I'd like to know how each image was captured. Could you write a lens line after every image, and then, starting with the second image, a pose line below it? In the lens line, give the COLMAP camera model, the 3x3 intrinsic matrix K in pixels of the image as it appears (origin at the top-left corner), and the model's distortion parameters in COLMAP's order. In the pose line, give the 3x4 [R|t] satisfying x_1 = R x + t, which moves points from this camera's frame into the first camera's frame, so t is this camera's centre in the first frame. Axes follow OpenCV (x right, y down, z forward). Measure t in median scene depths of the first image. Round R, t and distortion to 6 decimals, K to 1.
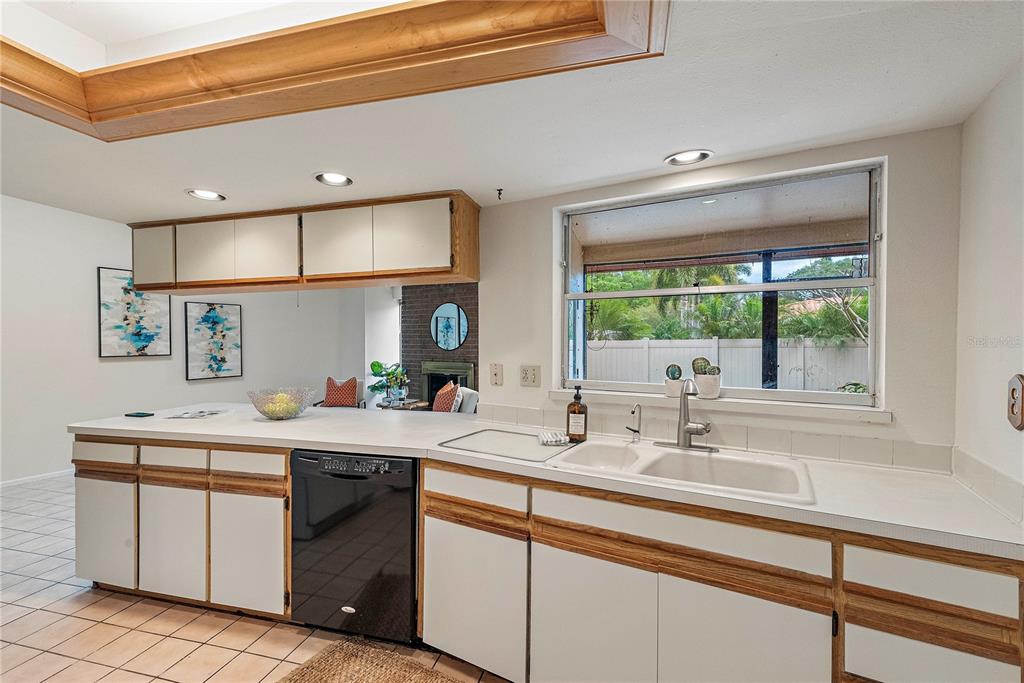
lens RADIAL K [[445.9, 0, 512.8], [0, 445.9, 345.5], [0, 0, 1]] dist [0.003275, -0.000502]
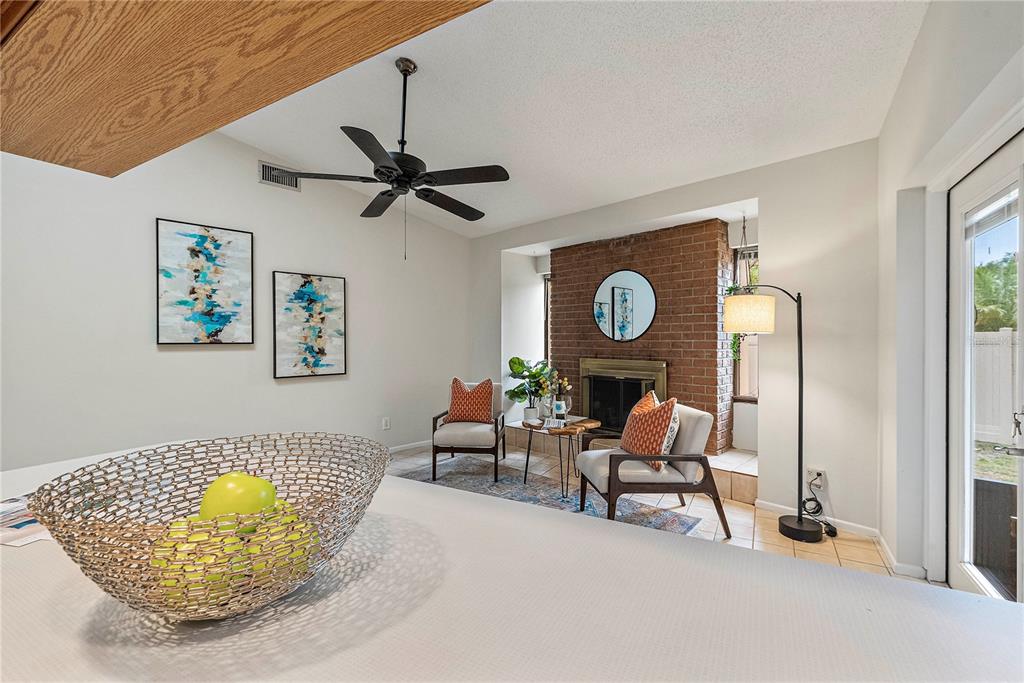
lens RADIAL K [[445.9, 0, 509.9], [0, 445.9, 341.1], [0, 0, 1]] dist [0.003275, -0.000502]
pose [[0.962640, 0.002405, -0.270772, -0.152457], [-0.005225, 0.999939, -0.009694, 0.020820], [0.270733, 0.010747, 0.962595, 0.380527]]
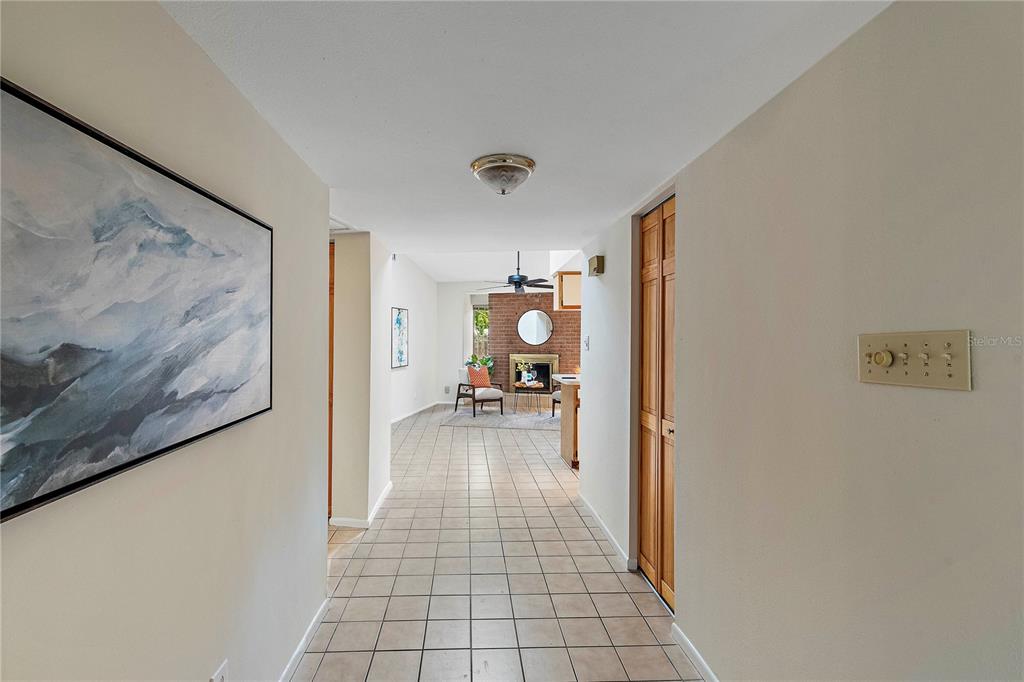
lens RADIAL K [[445.9, 0, 505.9], [0, 445.9, 337.8], [0, 0, 1]] dist [0.003275, -0.000502]
pose [[0.955250, 0.000785, 0.295800, -0.753928], [0.003876, 0.999877, -0.015171, 0.010494], [-0.295776, 0.015639, 0.955129, -0.304455]]
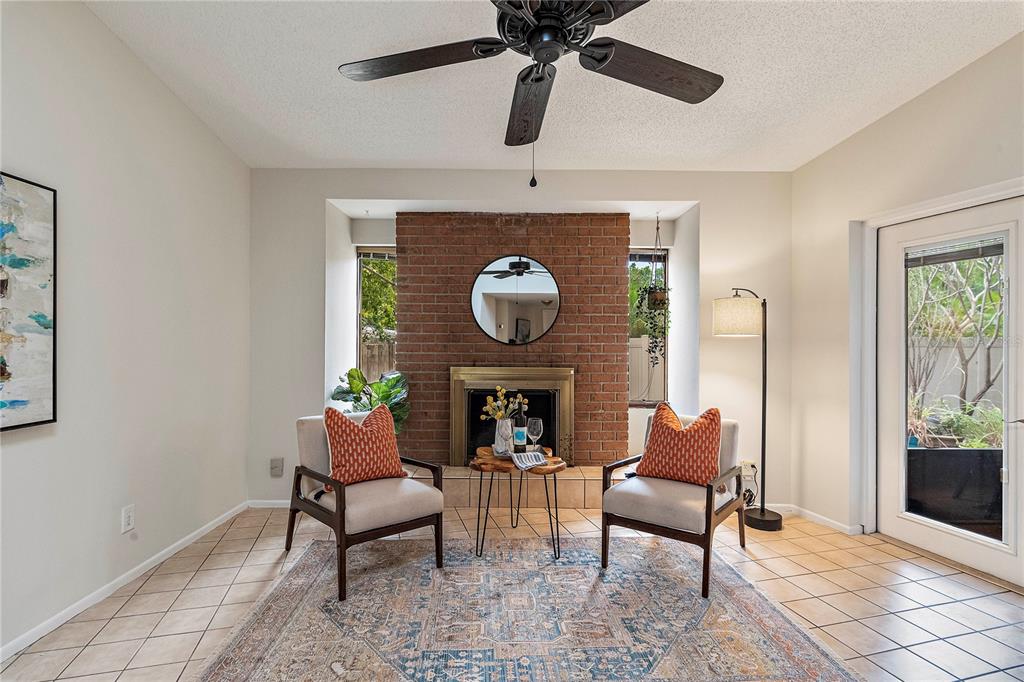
lens RADIAL K [[507.4, 0, 526.8], [0, 507.4, 344.4], [0, 0, 1]] dist [-0.003928, -0.000136]
pose [[0.869330, 0.004414, 0.494212, -0.523111], [0.001334, 0.999936, -0.011278, 0.020865], [-0.494230, 0.010463, 0.869268, 0.564405]]
